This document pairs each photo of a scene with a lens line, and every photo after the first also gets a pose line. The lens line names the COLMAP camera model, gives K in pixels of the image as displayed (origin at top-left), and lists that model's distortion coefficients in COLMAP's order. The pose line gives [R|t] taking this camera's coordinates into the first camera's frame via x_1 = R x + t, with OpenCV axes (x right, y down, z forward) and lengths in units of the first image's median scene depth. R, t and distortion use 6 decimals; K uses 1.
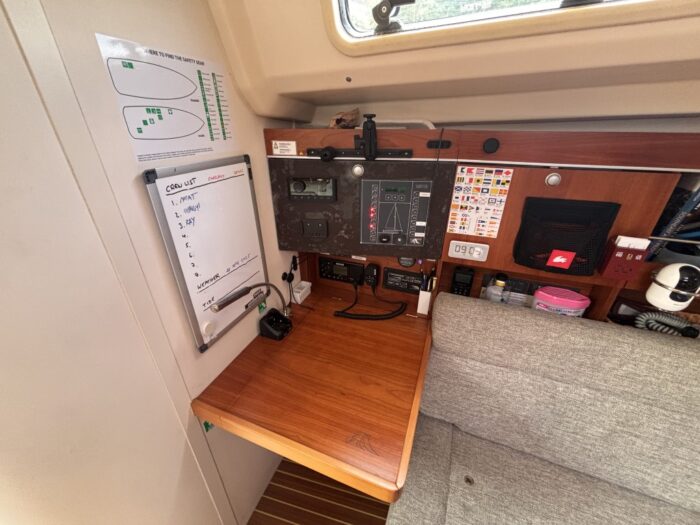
lens RADIAL K [[277.6, 0, 350.0], [0, 277.6, 262.5], [0, 0, 1]] dist [0.001387, 0.000342]
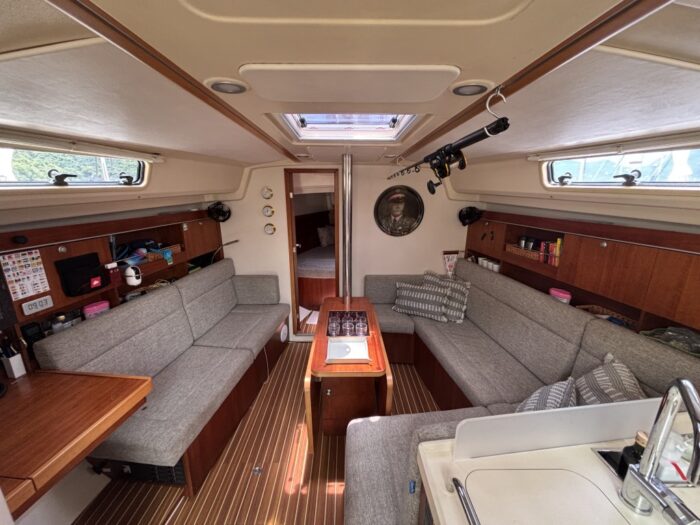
lens RADIAL K [[277.6, 0, 350.0], [0, 277.6, 262.5], [0, 0, 1]] dist [0.001387, 0.000342]
pose [[-0.267663, -0.246062, 0.931563, -1.359204], [0.429648, 0.834913, 0.343982, -0.027928], [-0.862415, 0.492315, -0.117755, -0.372624]]
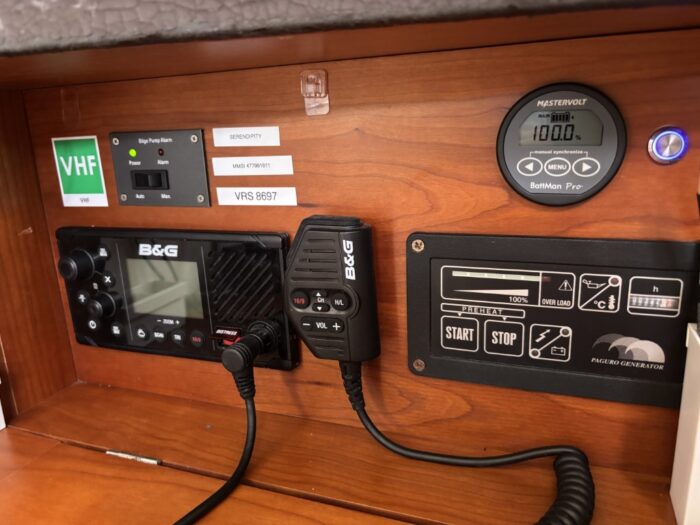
lens RADIAL K [[532.9, 0, 350.0], [0, 532.9, 262.5], [0, 0, 1]] dist [0.001572, 0.000266]
pose [[0.998846, -0.047270, 0.008443, 0.106804], [0.047963, 0.973814, -0.222229, 0.122839], [0.002283, 0.222378, 0.974958, 0.881678]]
